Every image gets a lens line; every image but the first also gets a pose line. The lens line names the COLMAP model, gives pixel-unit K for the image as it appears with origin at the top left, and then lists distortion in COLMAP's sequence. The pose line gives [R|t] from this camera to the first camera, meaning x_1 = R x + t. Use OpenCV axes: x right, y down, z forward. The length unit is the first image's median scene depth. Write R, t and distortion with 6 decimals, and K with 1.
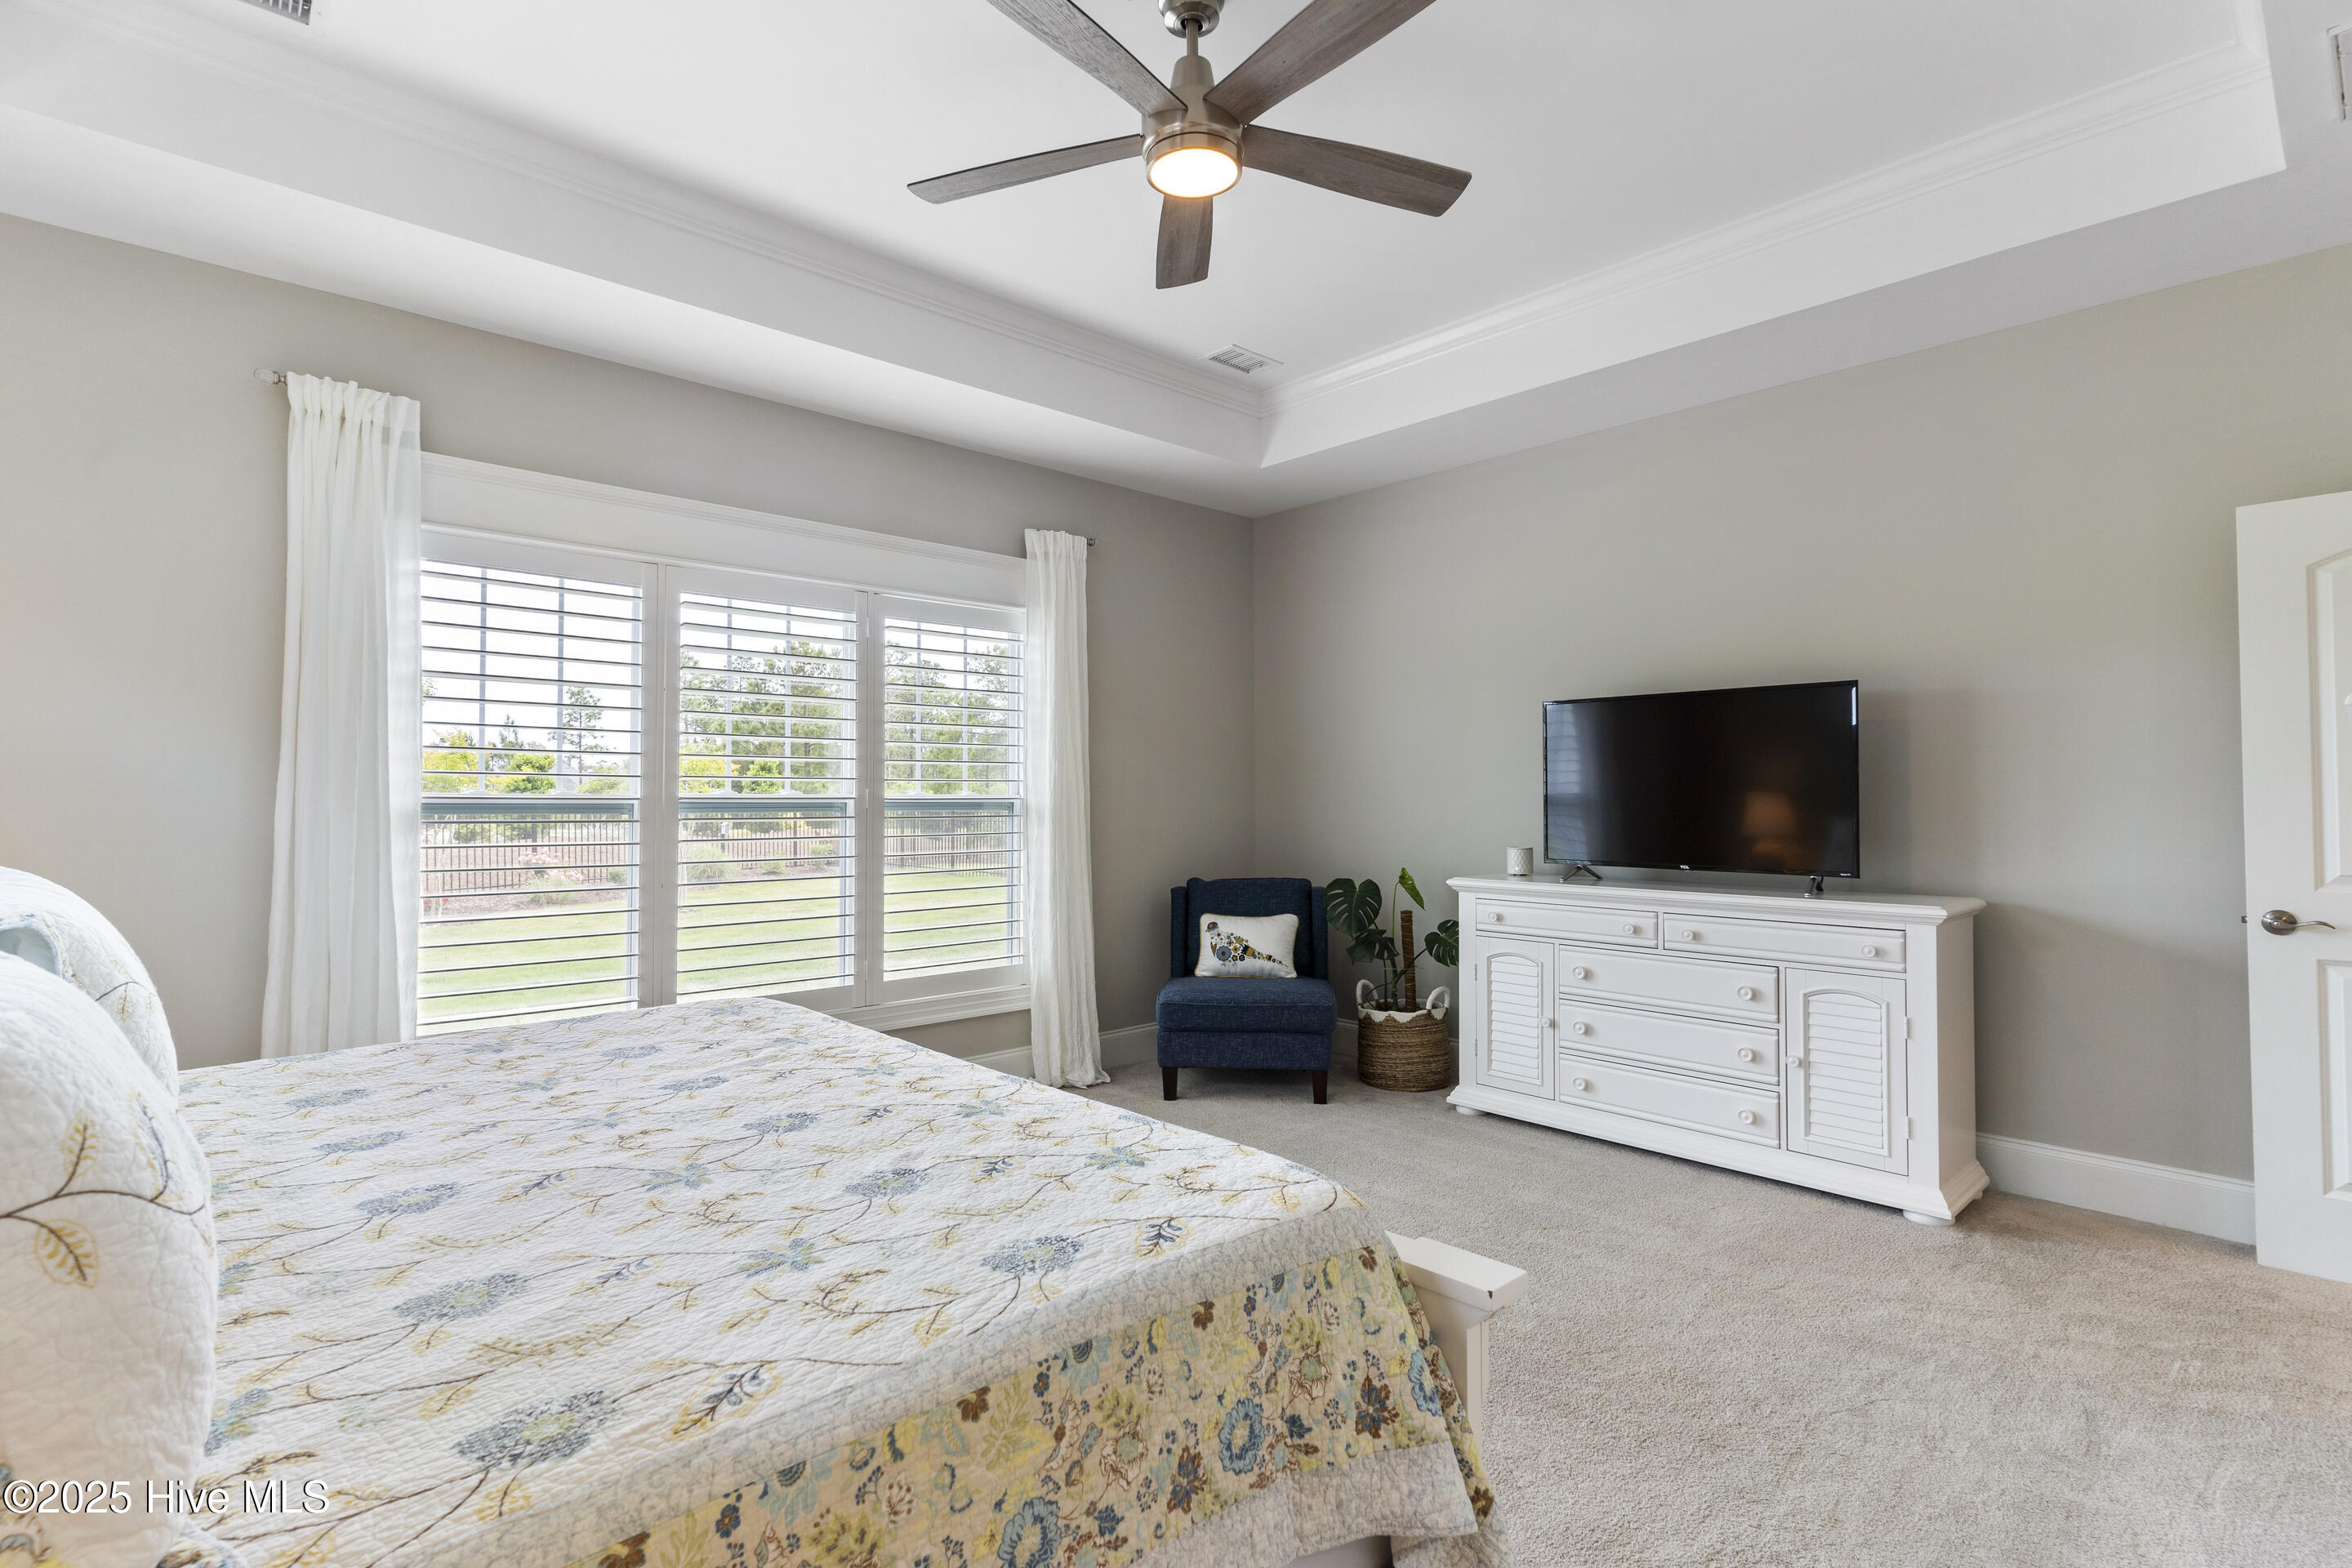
lens RADIAL K [[1118.1, 0, 1163.6], [0, 1118.1, 781.2], [0, 0, 1]] dist [0.000109, 0.000734]
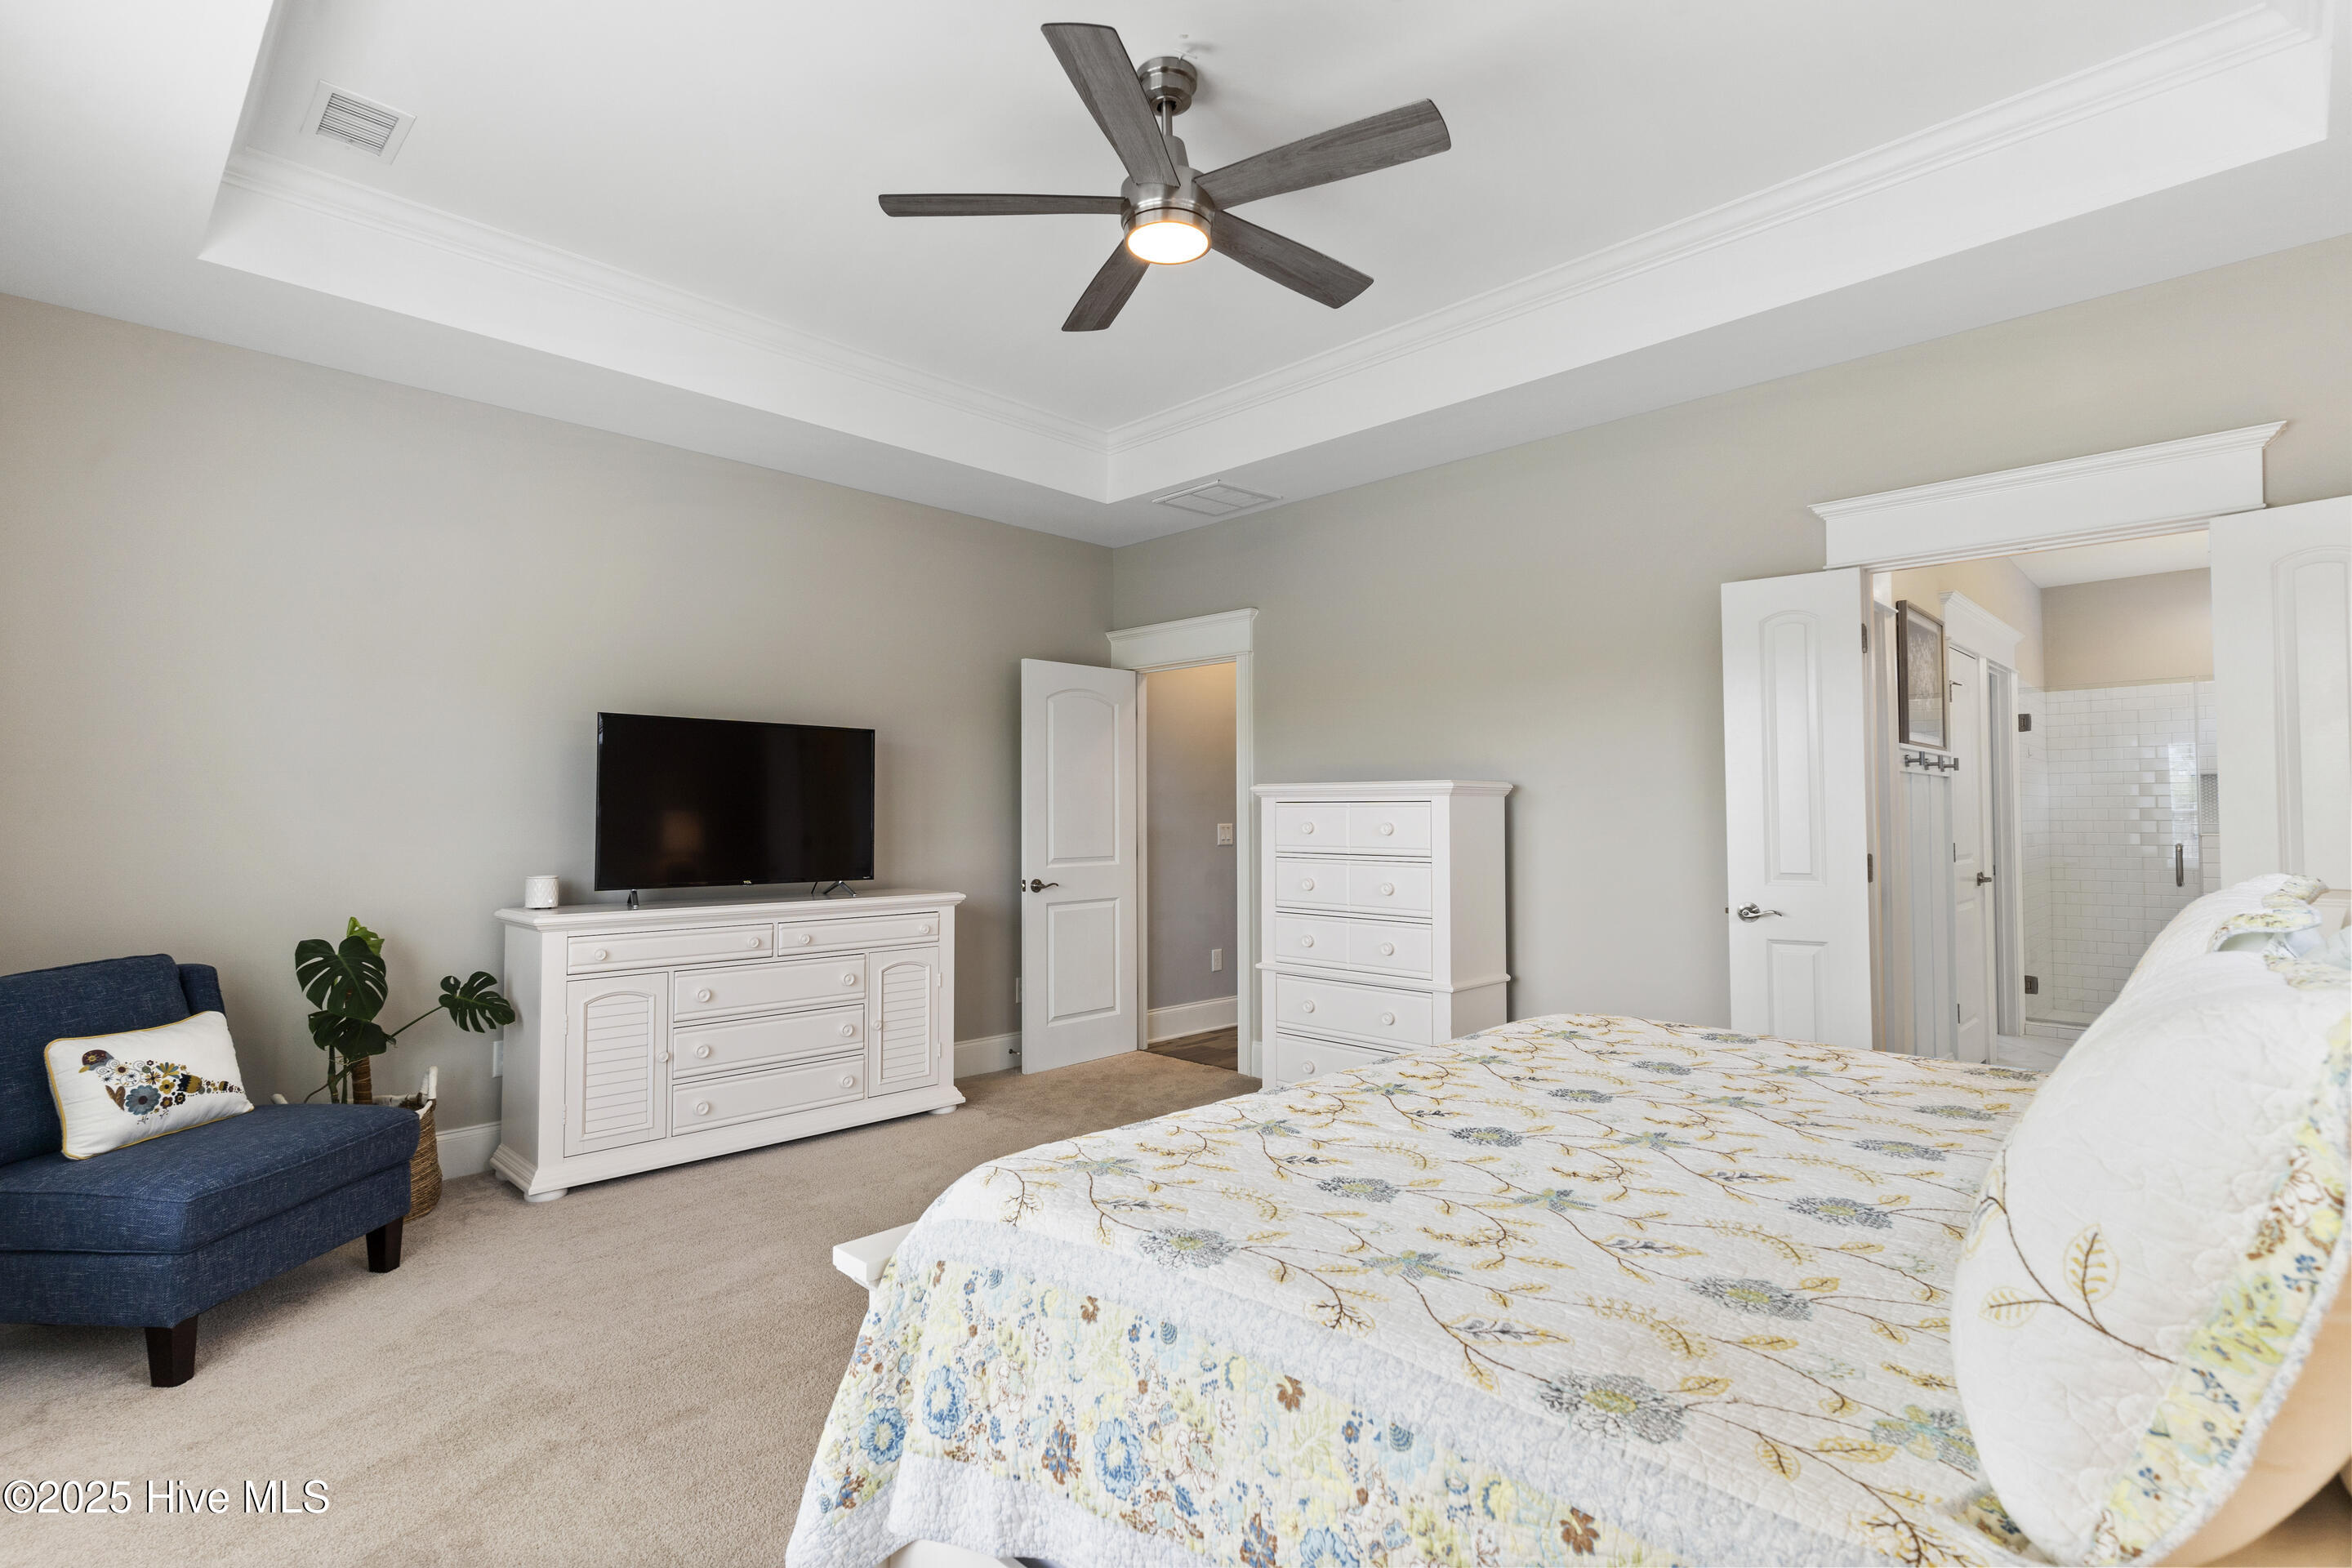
lens RADIAL K [[1130.1, 0, 1175.1], [0, 1130.1, 774.2], [0, 0, 1]] dist [-0.000294, -0.000645]
pose [[-0.043834, 0.041234, 0.998188, -0.700771], [-0.010450, 0.999074, -0.041730, 0.012637], [-0.998984, -0.012260, -0.043362, 0.665823]]
